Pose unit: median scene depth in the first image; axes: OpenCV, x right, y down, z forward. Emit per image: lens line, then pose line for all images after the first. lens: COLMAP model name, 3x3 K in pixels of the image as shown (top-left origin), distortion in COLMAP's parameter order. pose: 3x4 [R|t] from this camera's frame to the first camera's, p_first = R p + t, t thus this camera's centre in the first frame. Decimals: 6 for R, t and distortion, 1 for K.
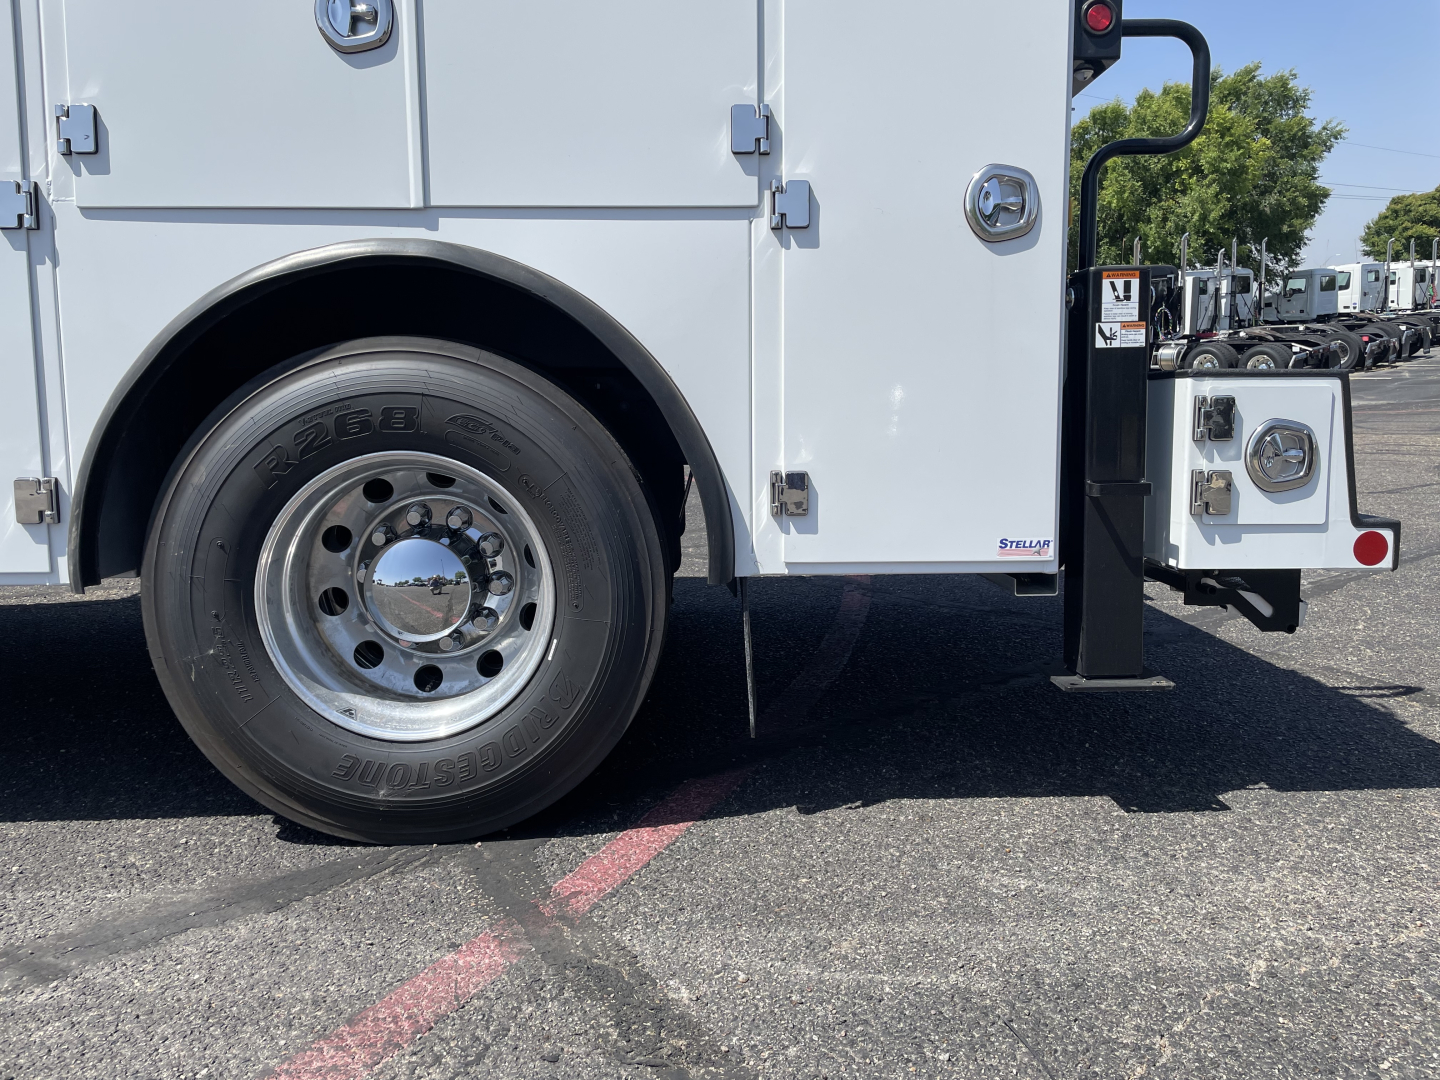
lens RADIAL K [[1097.3, 0, 723.5], [0, 1097.3, 530.9], [0, 0, 1]] dist [0.078757, -0.101712]
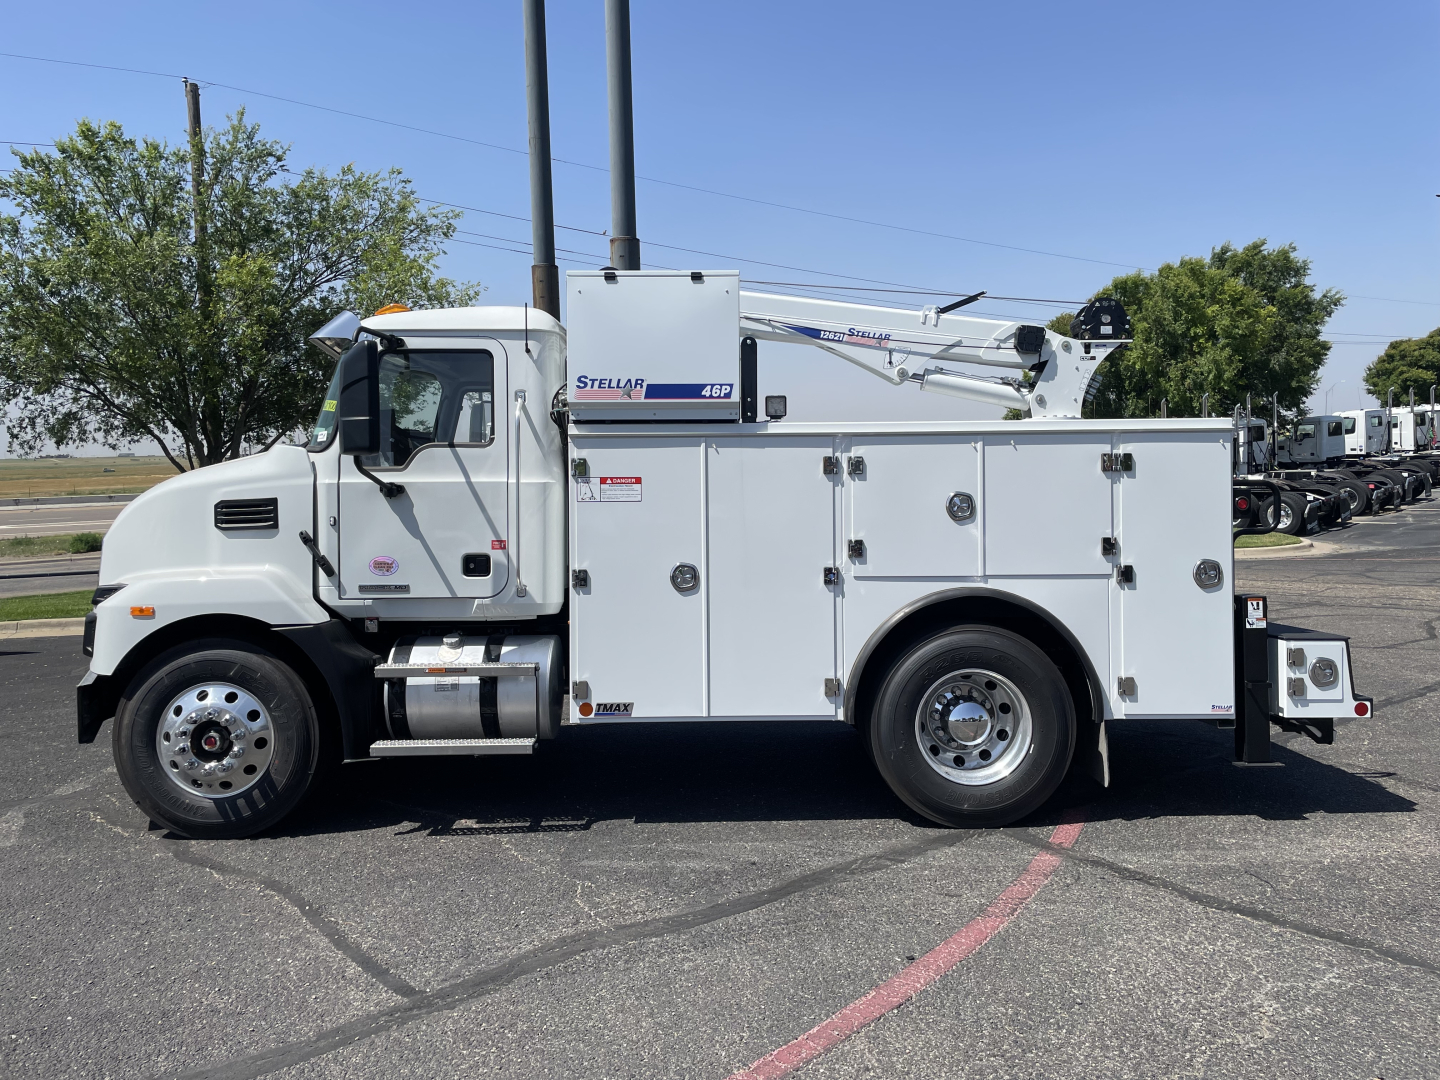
lens RADIAL K [[1097.3, 0, 726.4], [0, 1097.3, 528.3], [0, 0, 1]] dist [0.078757, -0.101712]
pose [[0.999948, 0.001443, -0.010119, -0.798547], [-0.002510, 0.994338, -0.106232, -0.116867], [0.009908, 0.106252, 0.994290, -1.505136]]
